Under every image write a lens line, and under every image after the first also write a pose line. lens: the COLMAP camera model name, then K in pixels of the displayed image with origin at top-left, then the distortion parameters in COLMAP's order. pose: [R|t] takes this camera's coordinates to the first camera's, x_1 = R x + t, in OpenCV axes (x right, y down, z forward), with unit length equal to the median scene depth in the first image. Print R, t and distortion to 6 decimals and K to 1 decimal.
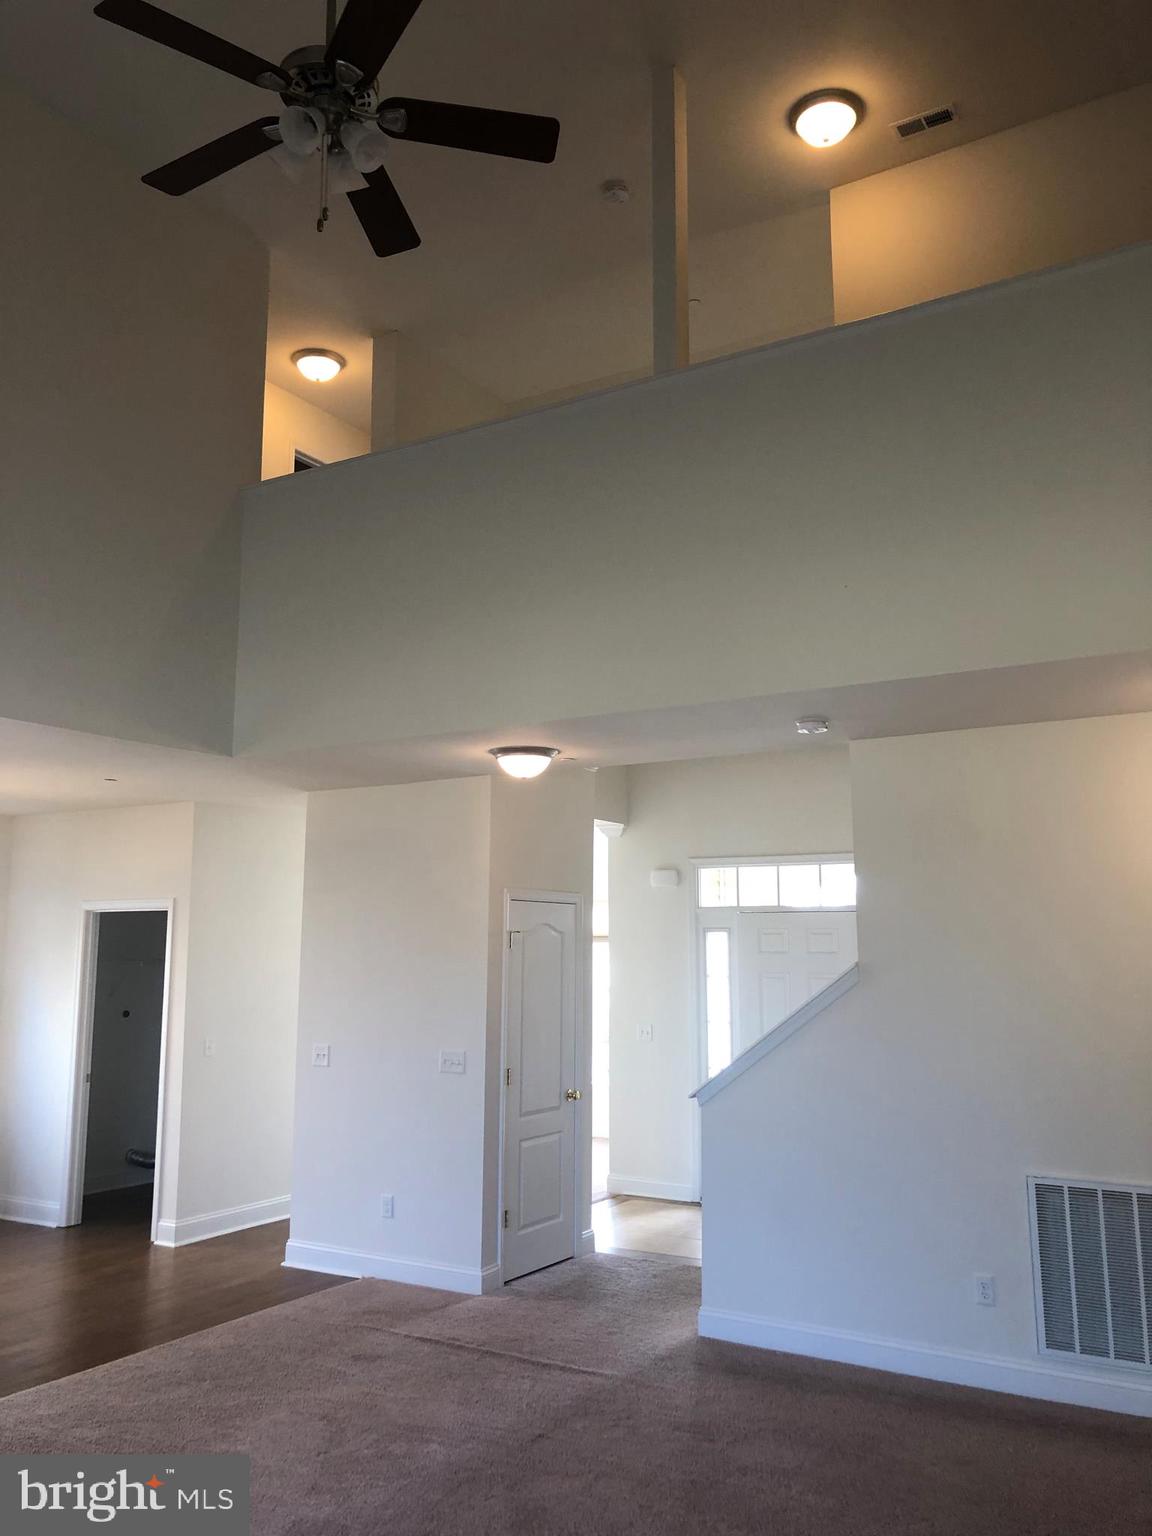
lens RADIAL K [[1266.8, 0, 576.0], [0, 1266.8, 768.0], [0, 0, 1]] dist [0.015440, -0.017544]
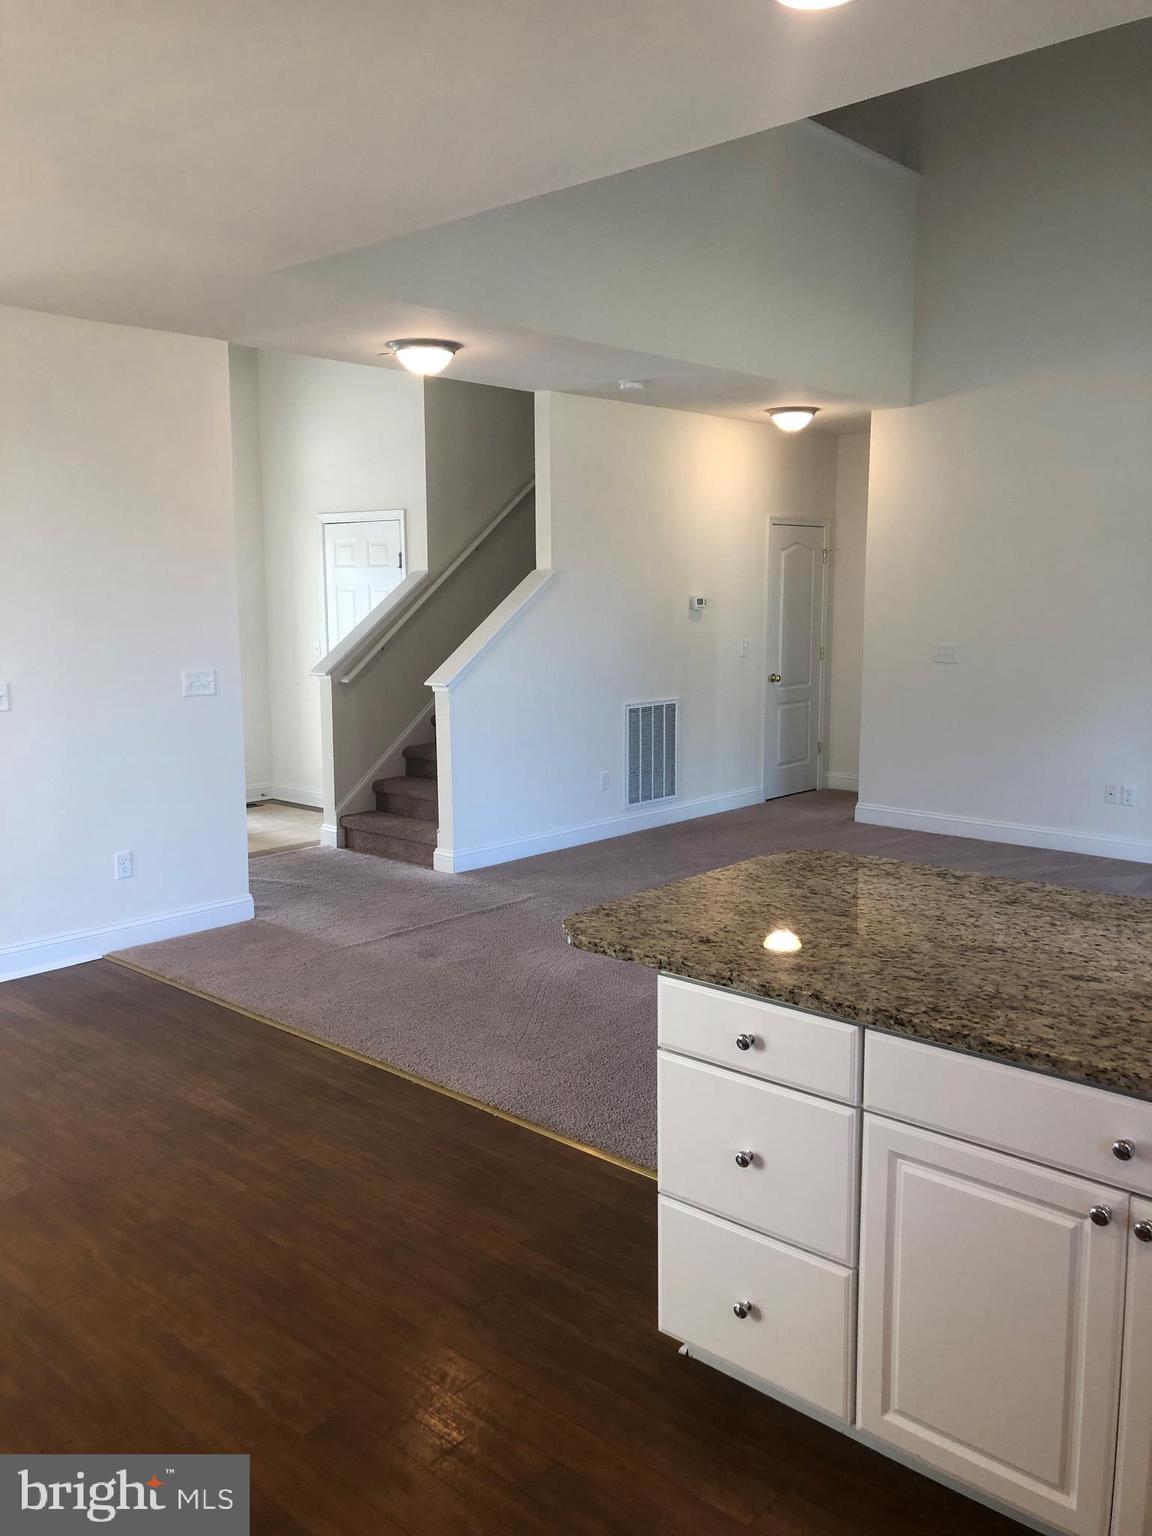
lens RADIAL K [[1400.5, 0, 576.0], [0, 1400.5, 768.0], [0, 0, 1]] dist [0.001039, -0.006547]
pose [[0.117909, -0.140233, 0.983073, -1.230076], [-0.156098, 0.975053, 0.157812, 0.121414], [-0.980679, -0.172063, 0.093078, 0.799295]]
